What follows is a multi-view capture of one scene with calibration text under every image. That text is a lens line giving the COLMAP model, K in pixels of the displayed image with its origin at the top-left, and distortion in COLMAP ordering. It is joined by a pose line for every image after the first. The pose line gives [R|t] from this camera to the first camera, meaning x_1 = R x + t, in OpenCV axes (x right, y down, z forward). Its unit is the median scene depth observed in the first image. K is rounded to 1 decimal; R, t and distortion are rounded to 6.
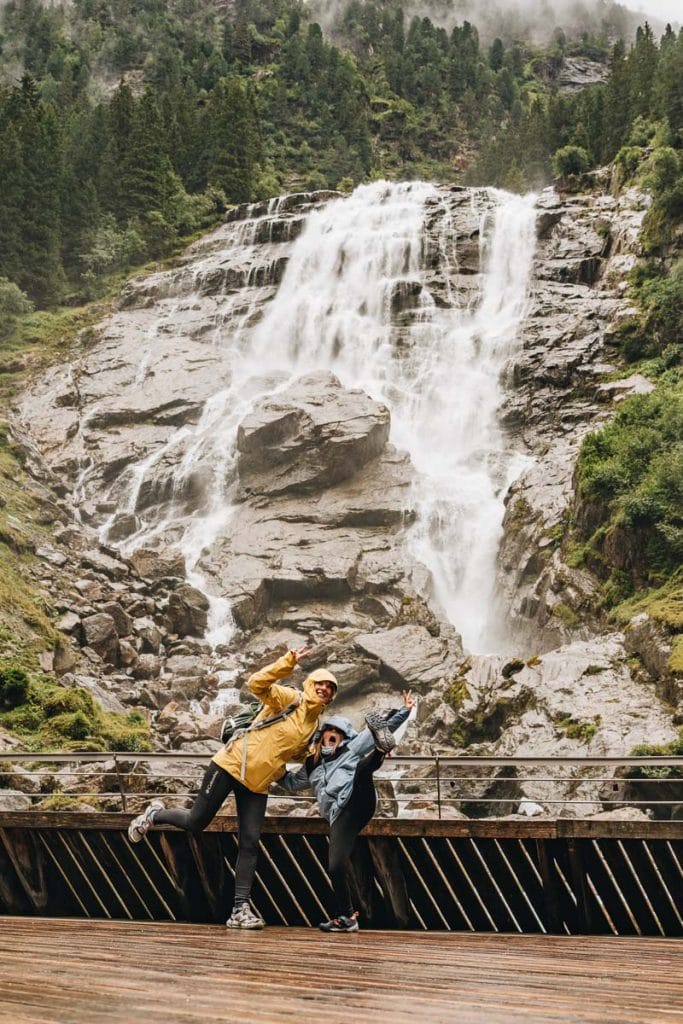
lens RADIAL K [[1156.4, 0, 341.5], [0, 1156.4, 512.0], [0, 0, 1]] dist [0.003248, -0.006874]
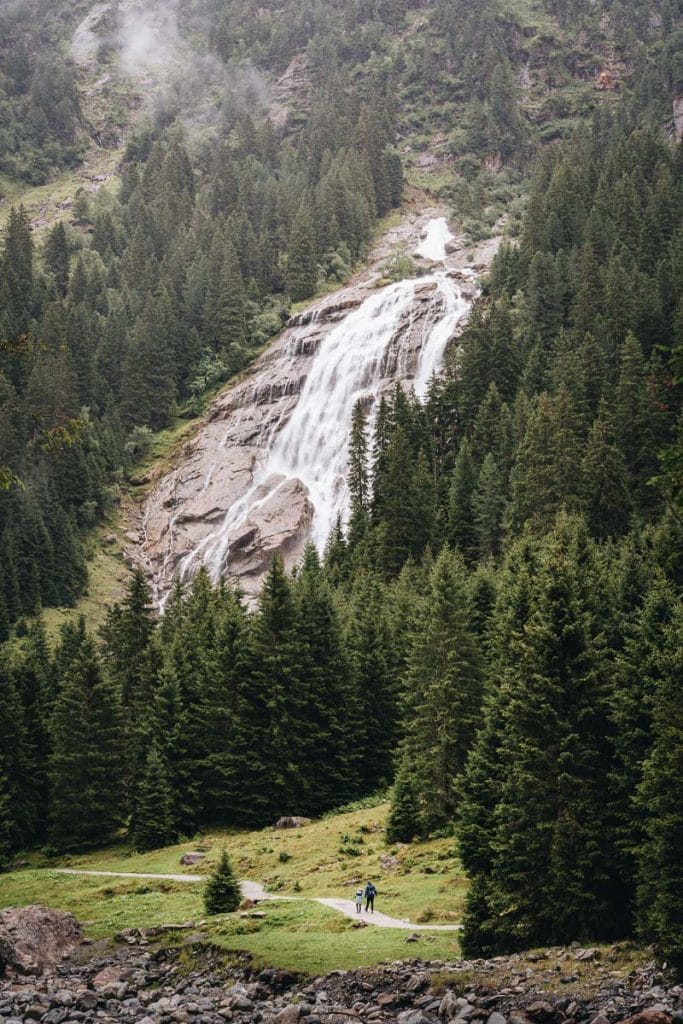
lens RADIAL K [[1156.4, 0, 341.5], [0, 1156.4, 512.0], [0, 0, 1]] dist [0.003248, -0.006874]
pose [[0.968260, -0.069563, -0.240069, 0.403758], [0.099687, 0.988269, 0.115699, -0.225755], [0.229204, -0.135959, 0.963836, -0.627349]]
